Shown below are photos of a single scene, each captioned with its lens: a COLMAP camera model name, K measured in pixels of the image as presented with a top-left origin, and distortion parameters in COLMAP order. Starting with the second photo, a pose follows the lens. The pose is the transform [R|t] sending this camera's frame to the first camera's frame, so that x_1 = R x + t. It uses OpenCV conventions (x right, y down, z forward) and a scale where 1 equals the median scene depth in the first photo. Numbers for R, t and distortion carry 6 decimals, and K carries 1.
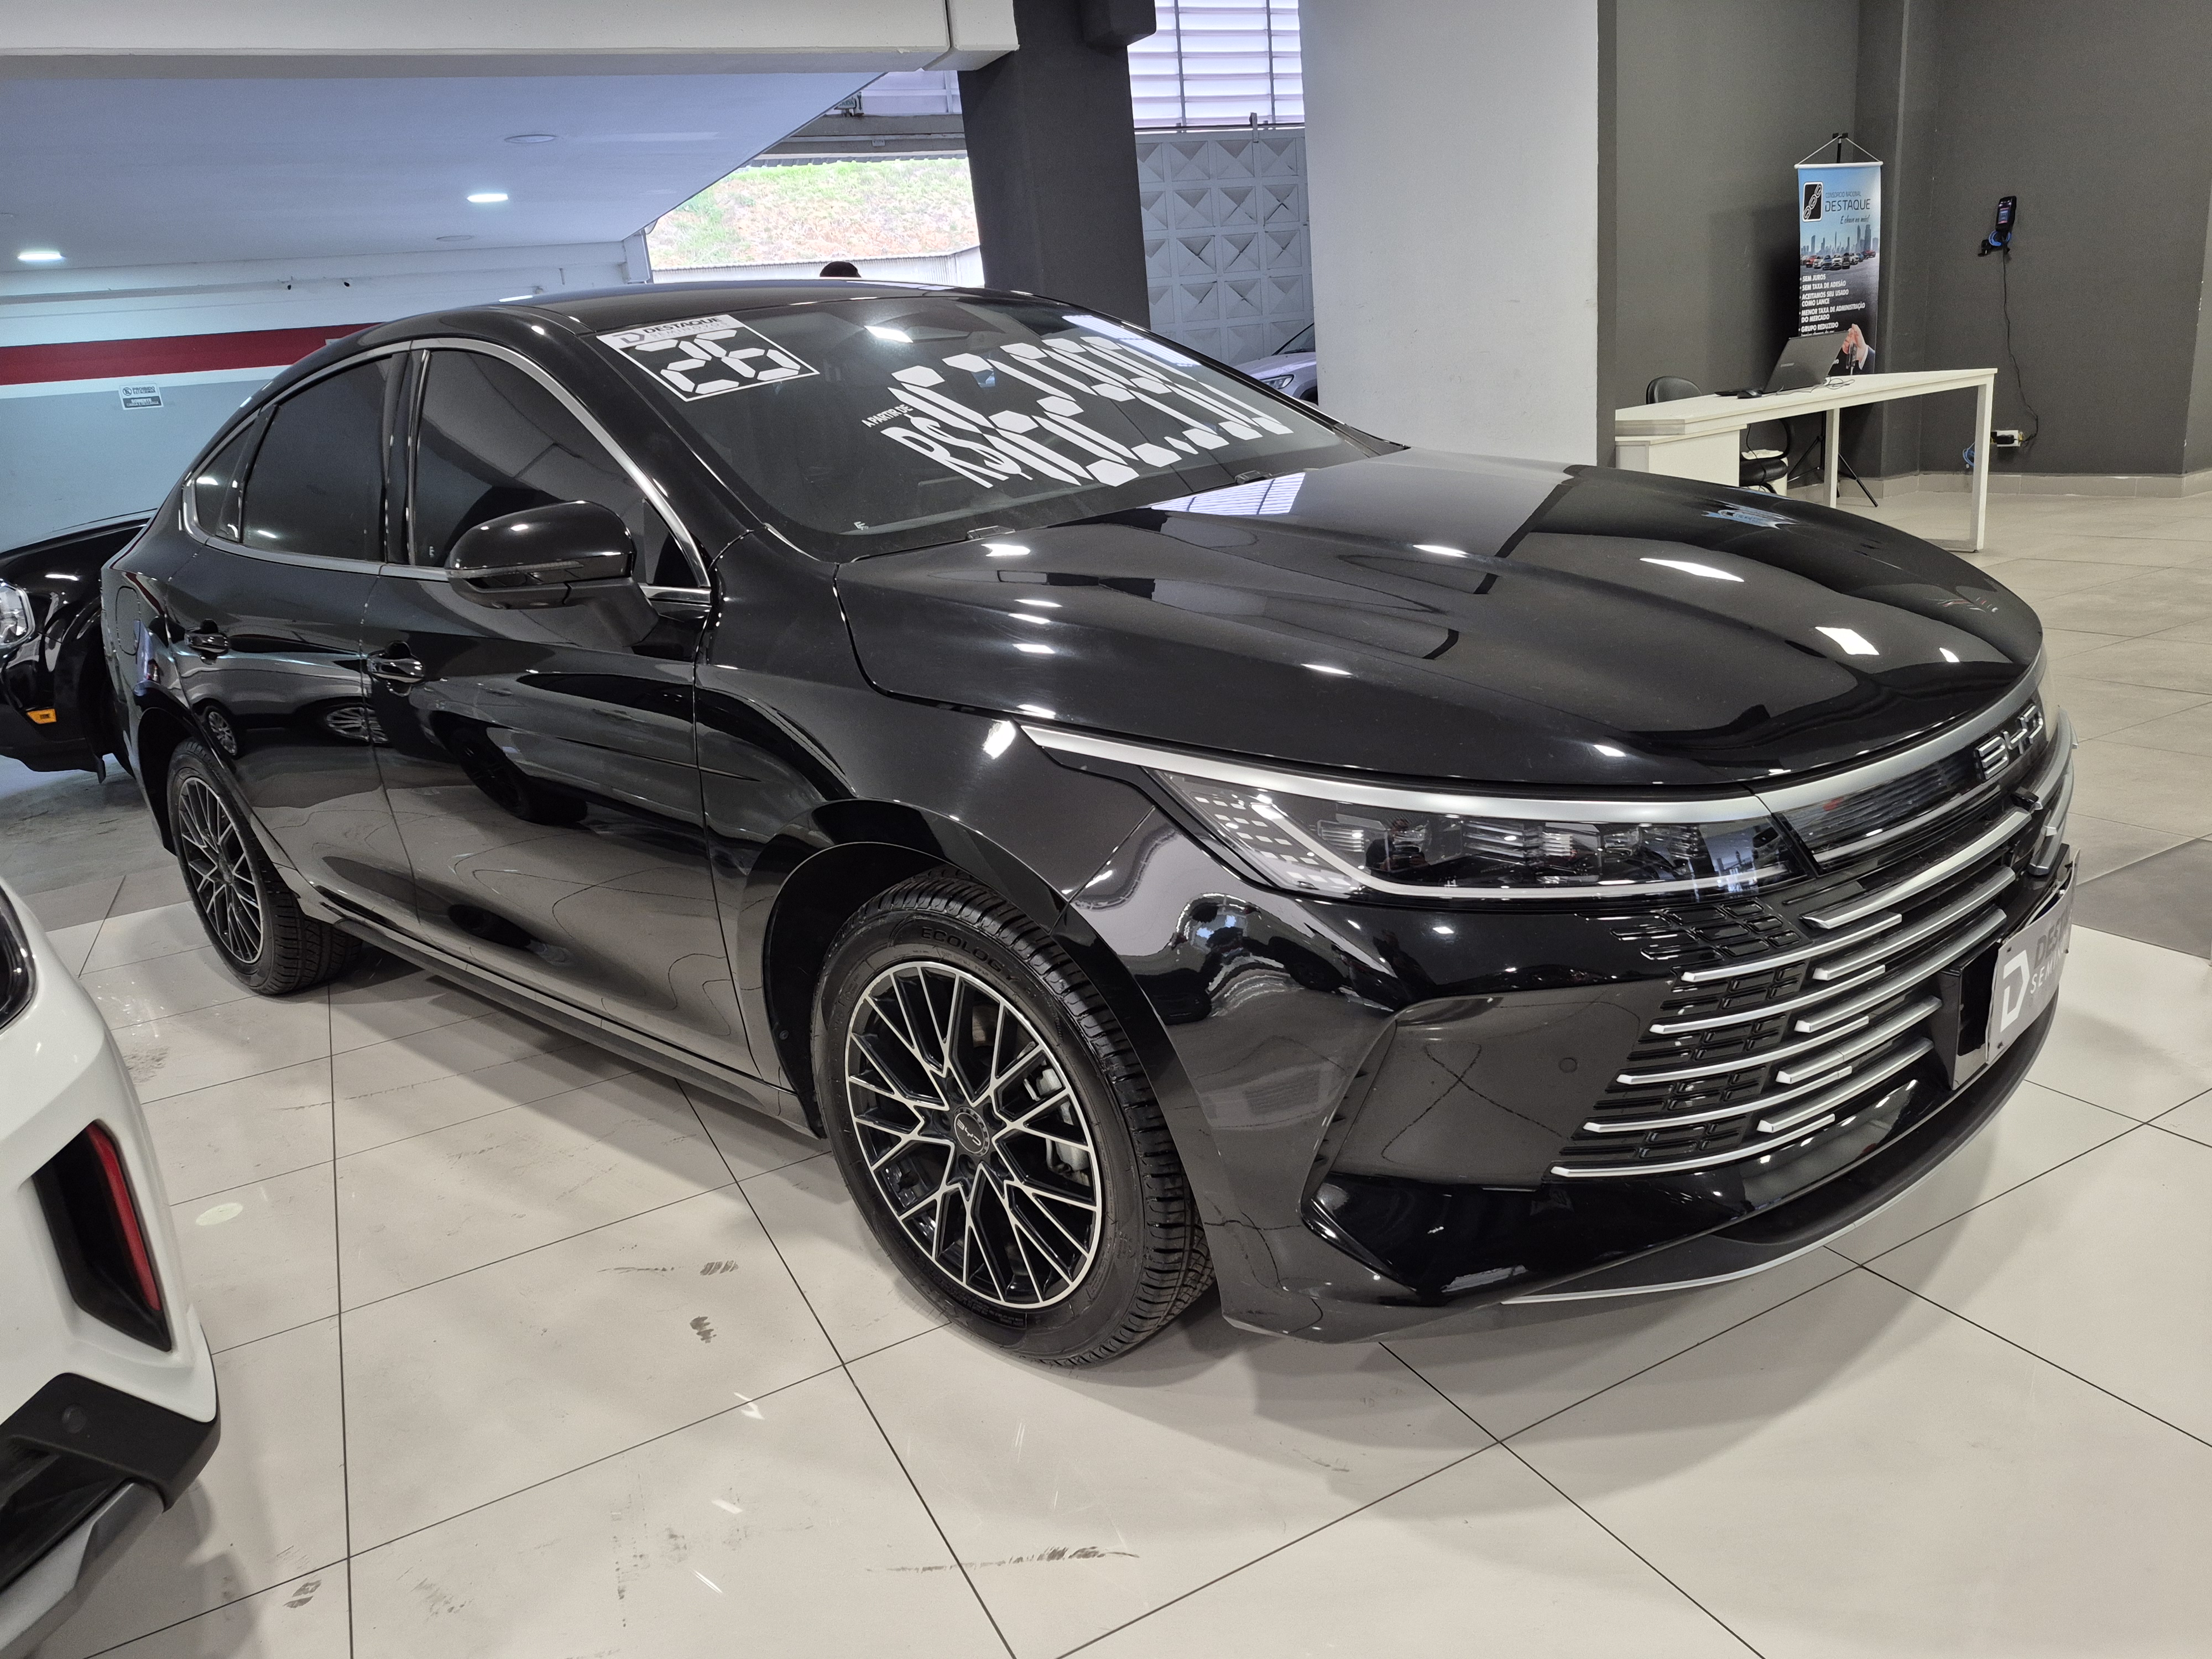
lens RADIAL K [[1487.3, 0, 1106.0], [0, 1487.3, 829.5], [0, 0, 1]] dist [0.067031, -0.053181]
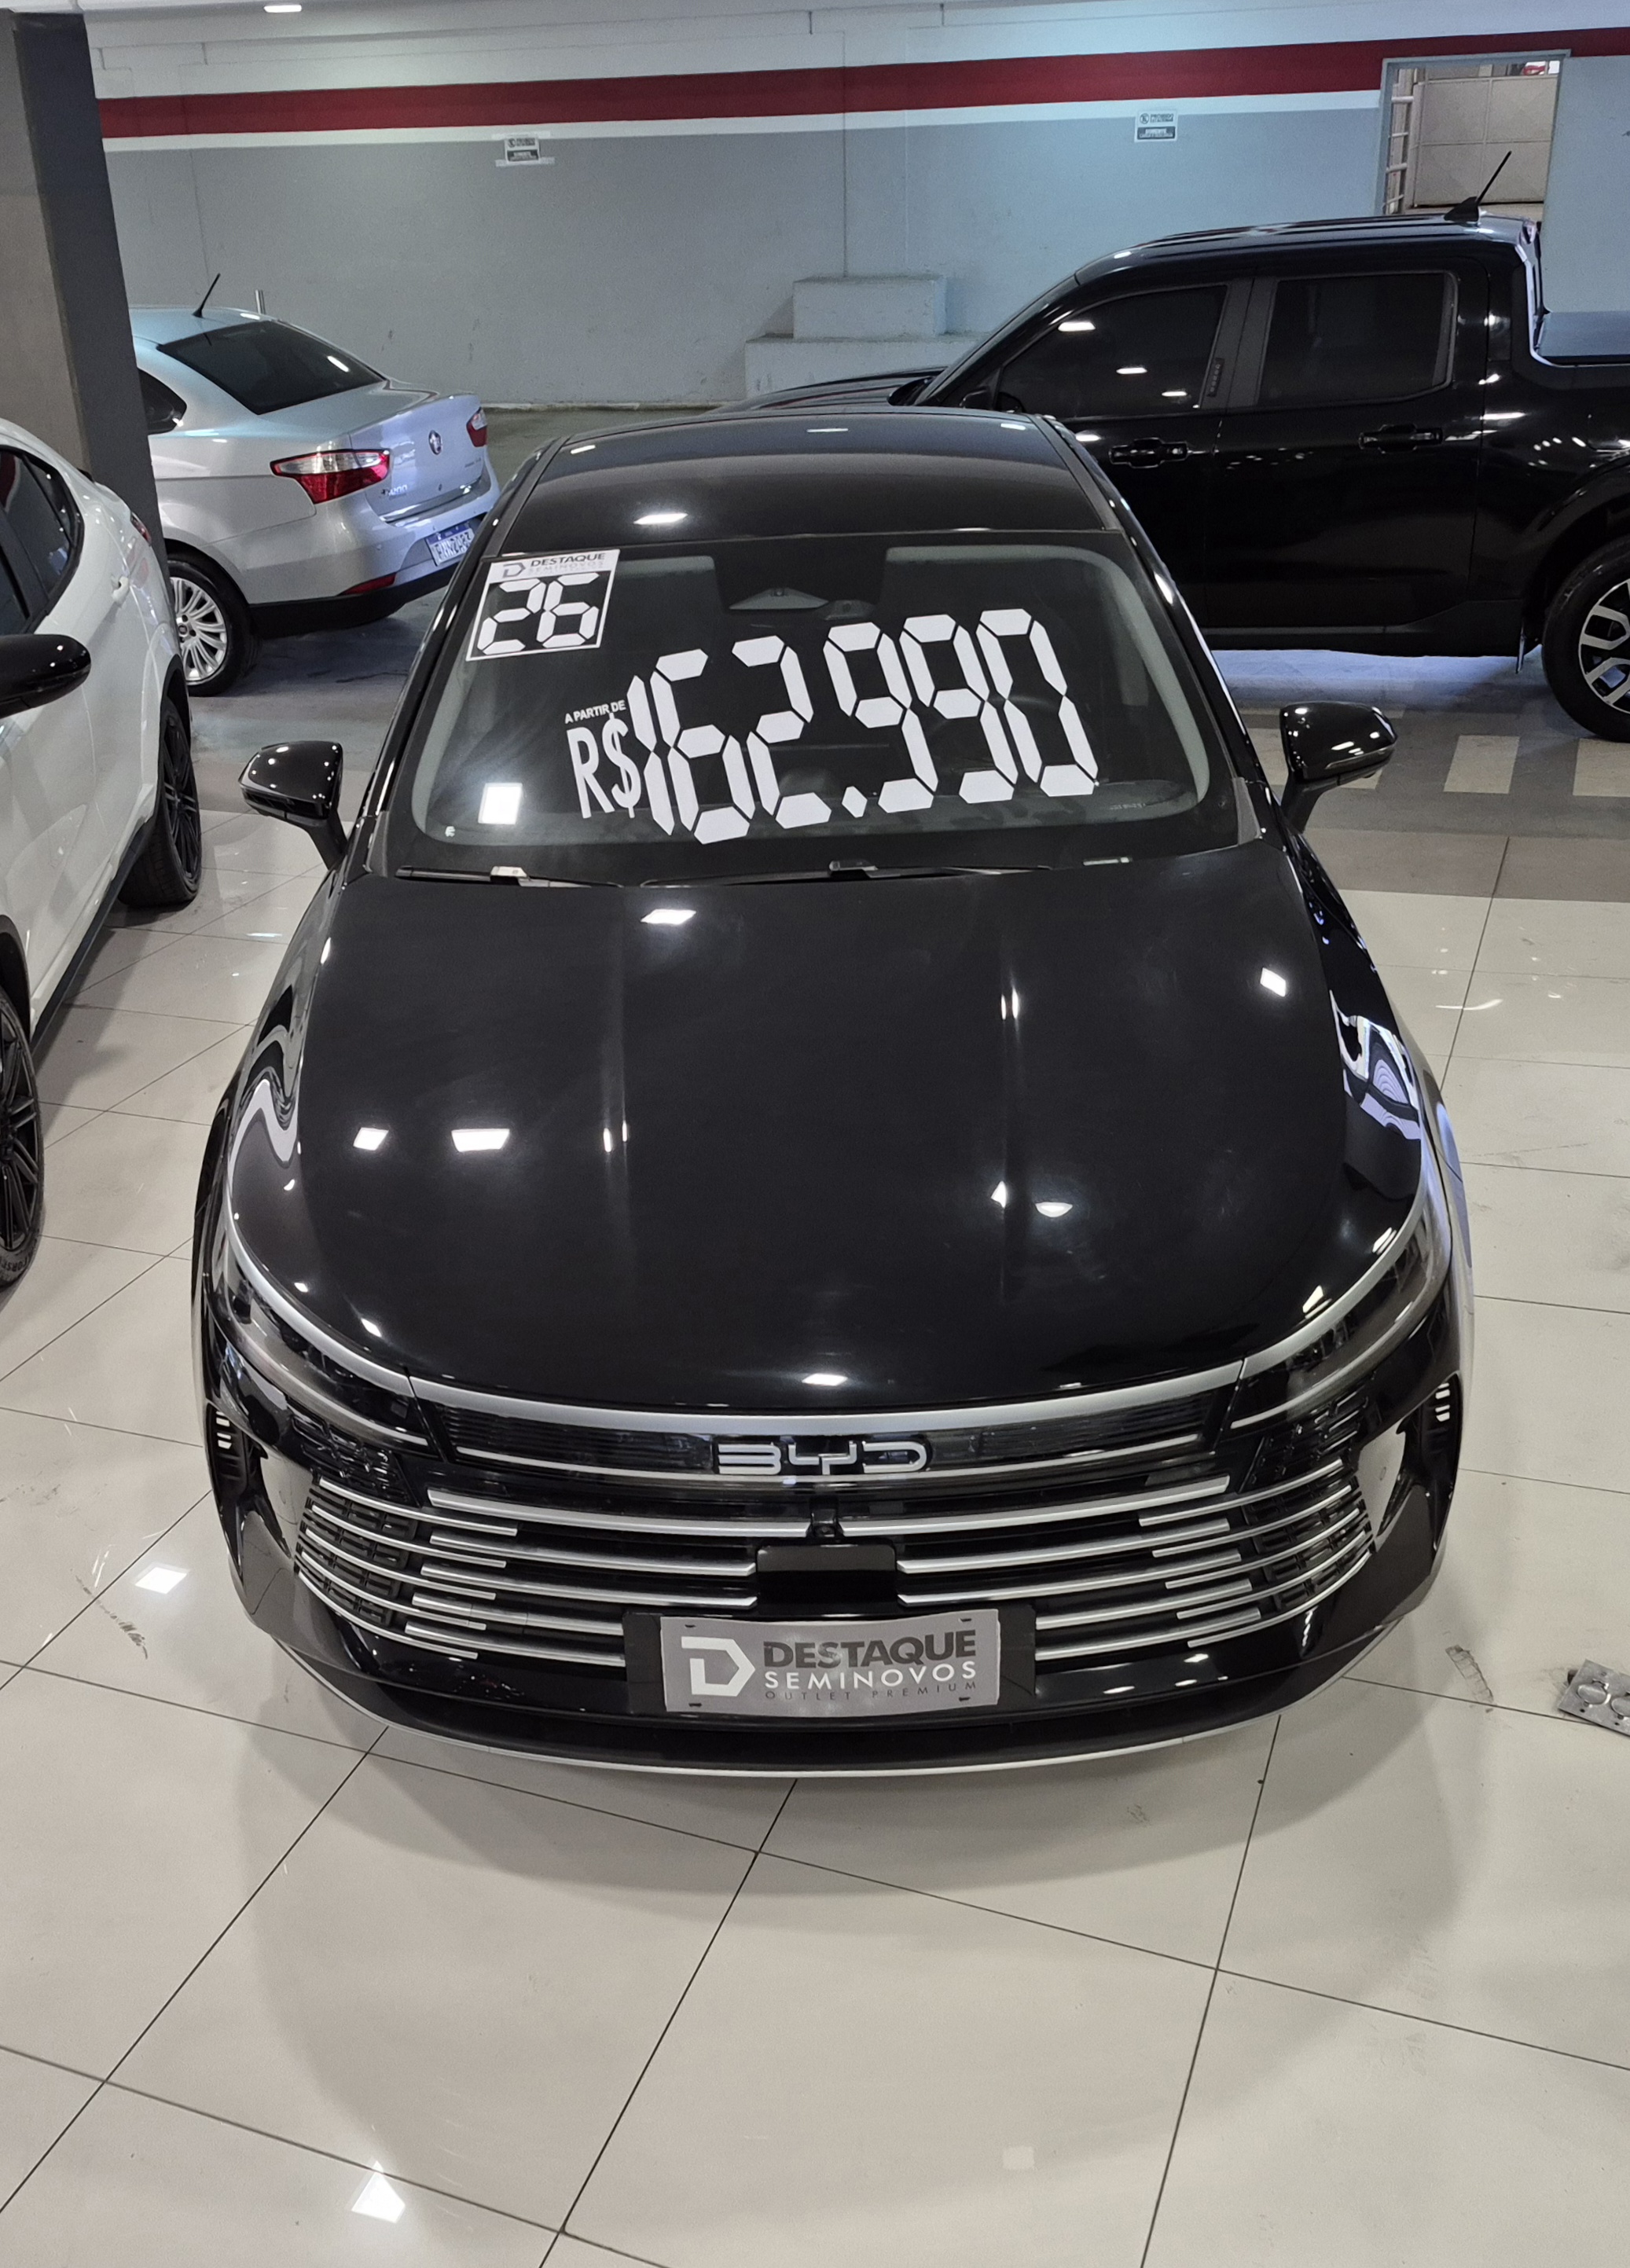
lens RADIAL K [[2180.2, 0, 815.0], [0, 2180.2, 1134.0], [0, 0, 1]] dist [0.041406, -0.003153]
pose [[0.666999, 0.389909, -0.634888, 1.009187], [-0.247429, 0.919691, 0.304873, -0.489080], [0.702774, -0.046260, 0.709908, 0.000194]]
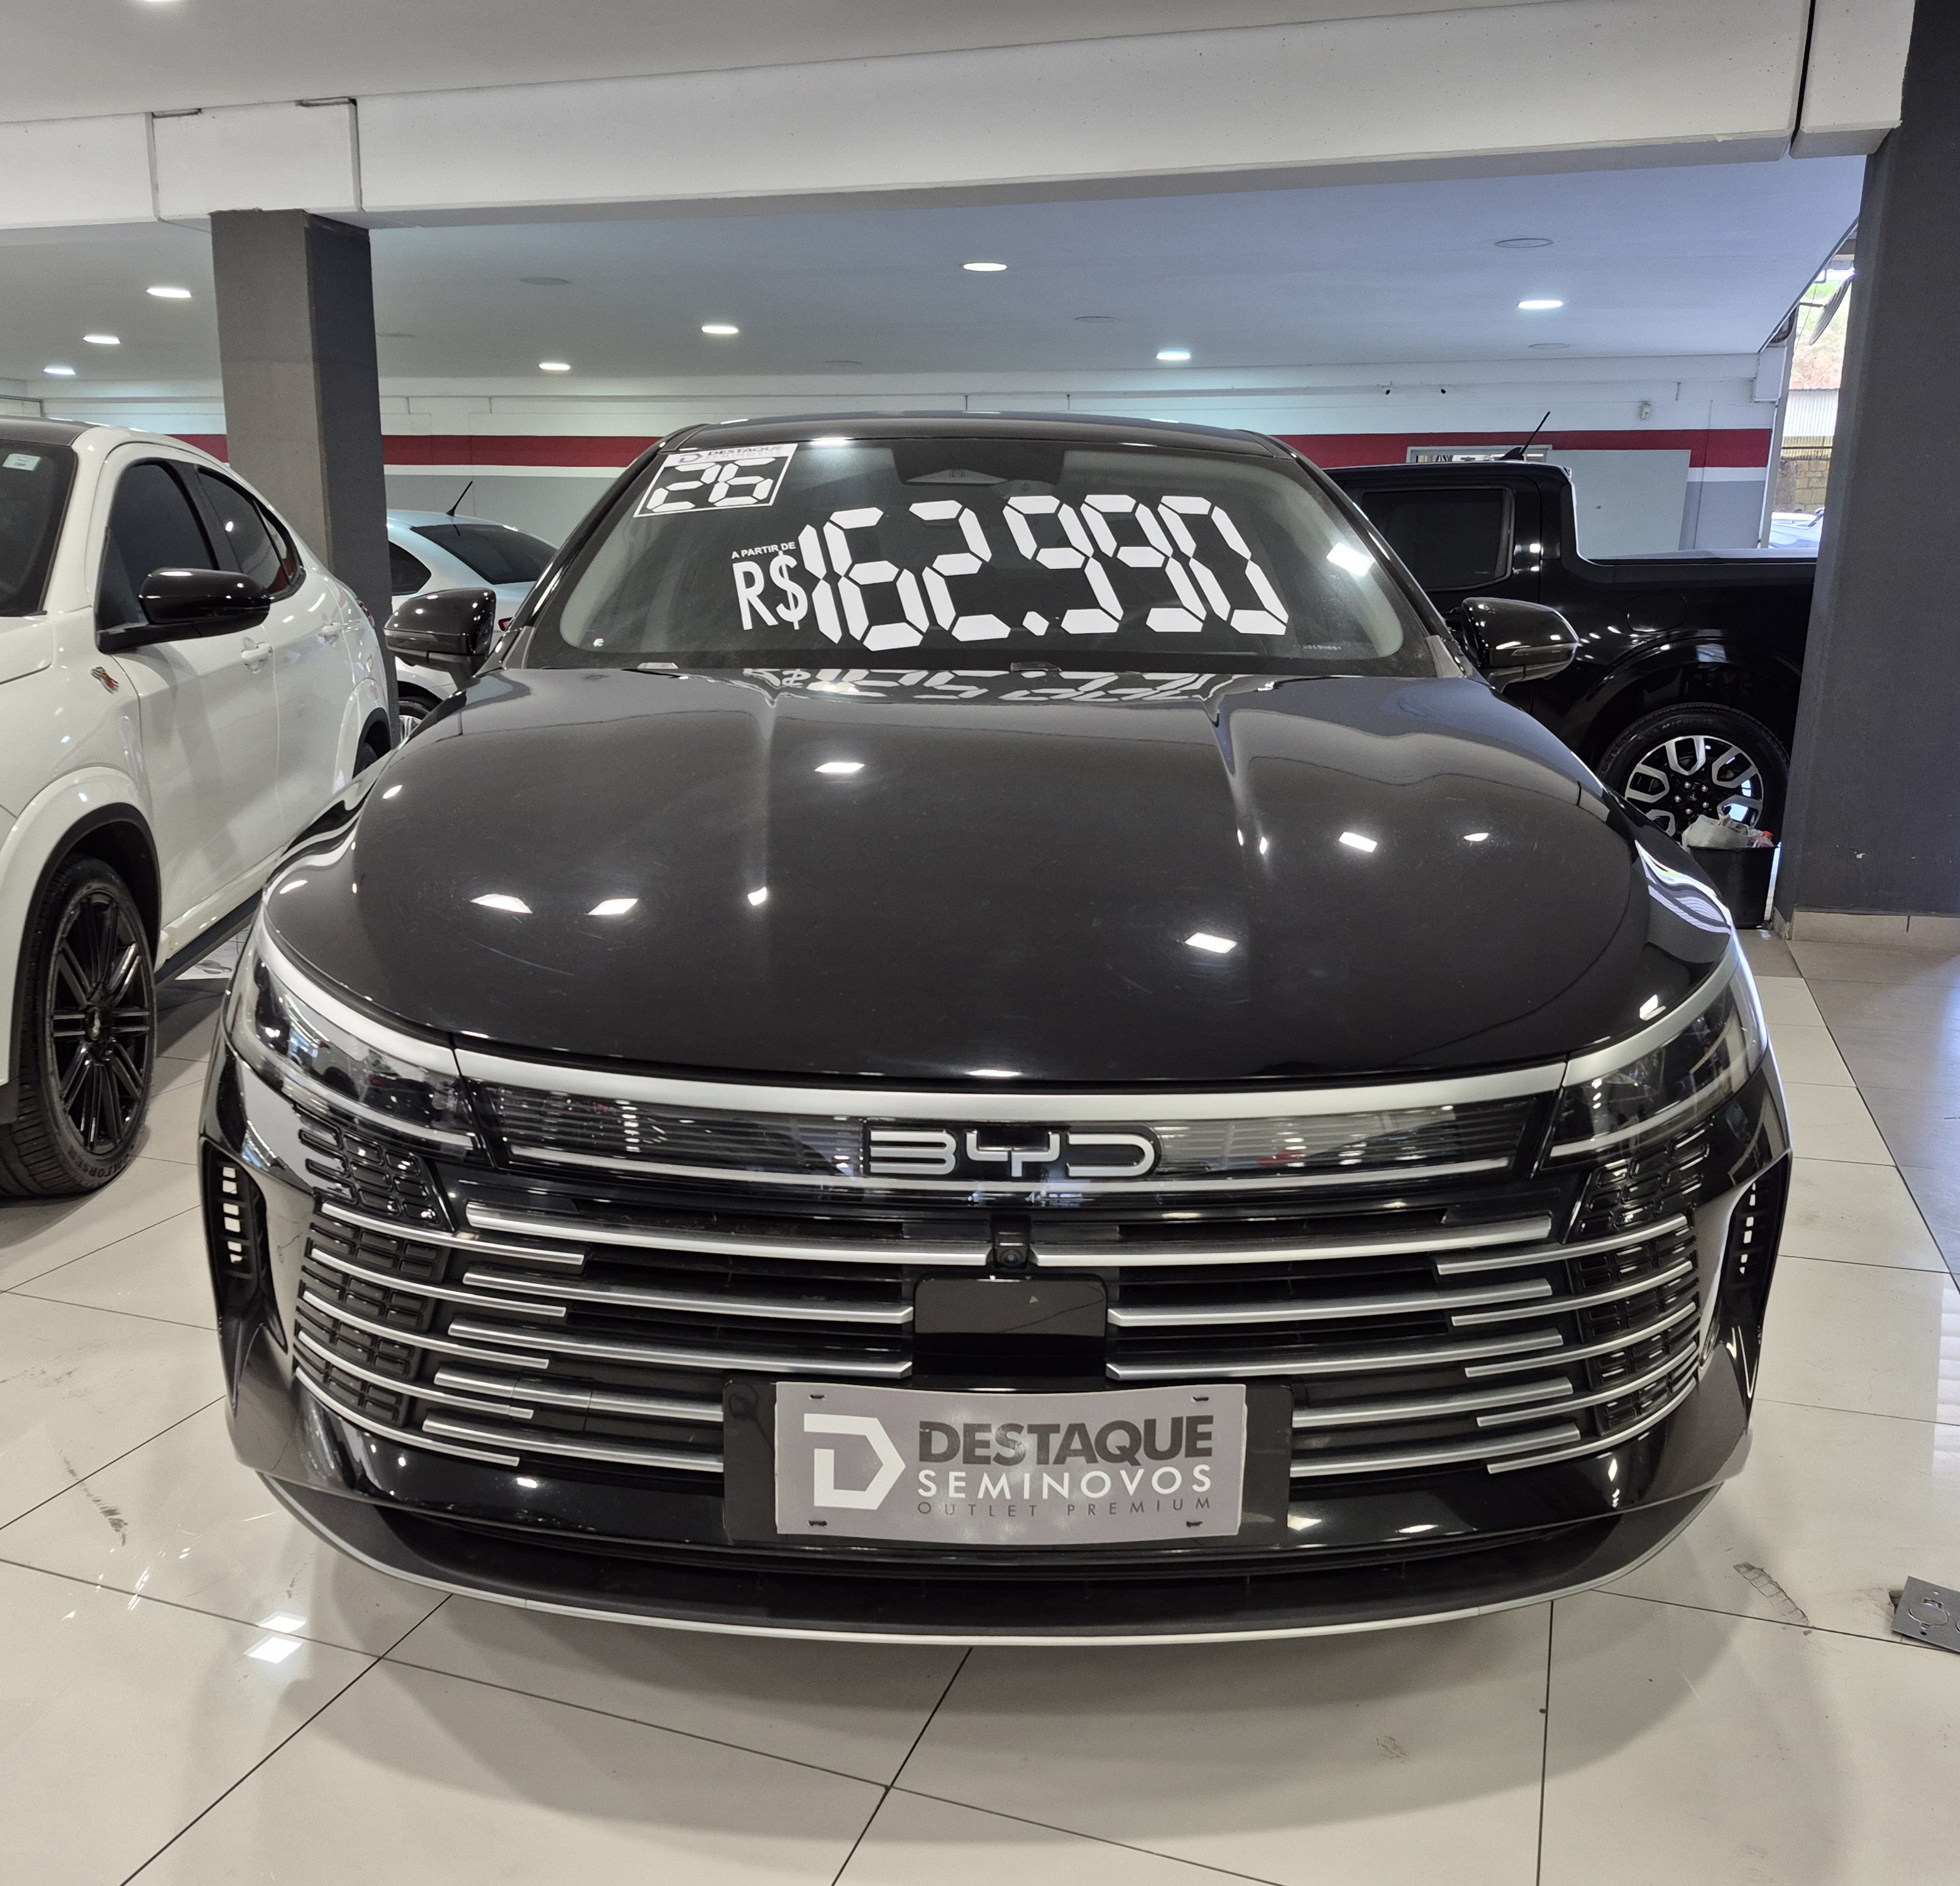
lens RADIAL K [[1722.5, 0, 1012.4], [0, 1722.5, 978.6], [0, 0, 1]] dist [0.076403, -0.092306]
pose [[0.685018, 0.276090, -0.674185, 0.804735], [-0.290229, 0.952224, 0.095060, -0.154294], [0.668220, 0.130550, 0.732420, 0.279067]]
